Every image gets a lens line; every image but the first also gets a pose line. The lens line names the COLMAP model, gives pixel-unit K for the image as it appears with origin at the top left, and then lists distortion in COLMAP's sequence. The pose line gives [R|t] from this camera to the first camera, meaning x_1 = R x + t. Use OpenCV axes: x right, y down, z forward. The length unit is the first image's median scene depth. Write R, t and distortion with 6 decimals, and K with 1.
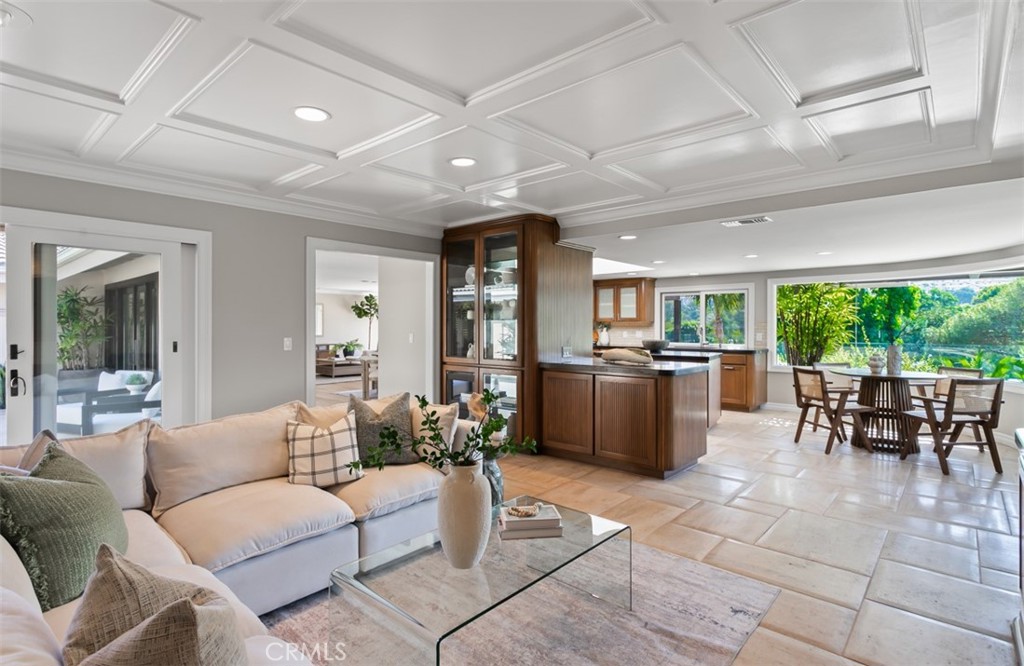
lens RADIAL K [[492.2, 0, 473.6], [0, 492.2, 320.8], [0, 0, 1]] dist [0.018401, 0.000472]
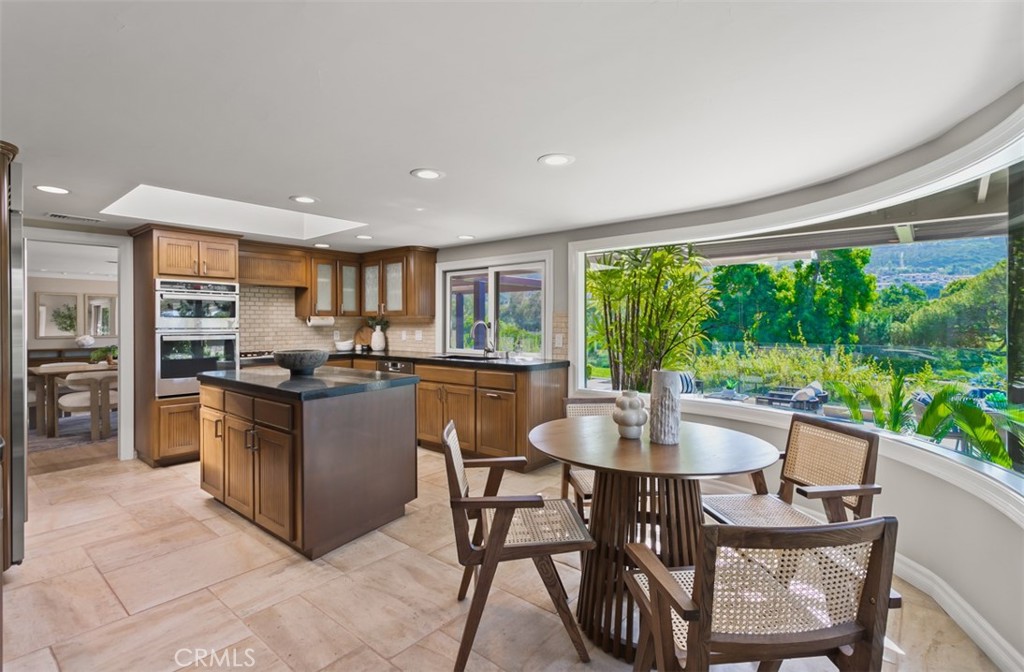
lens RADIAL K [[497.3, 0, 456.7], [0, 497.3, 320.0], [0, 0, 1]] dist [0.001082, 0.002655]
pose [[0.999931, -0.003467, 0.011216, 0.139322], [0.003412, 0.999982, 0.004896, 0.001398], [-0.011233, -0.004857, 0.999925, 0.125760]]
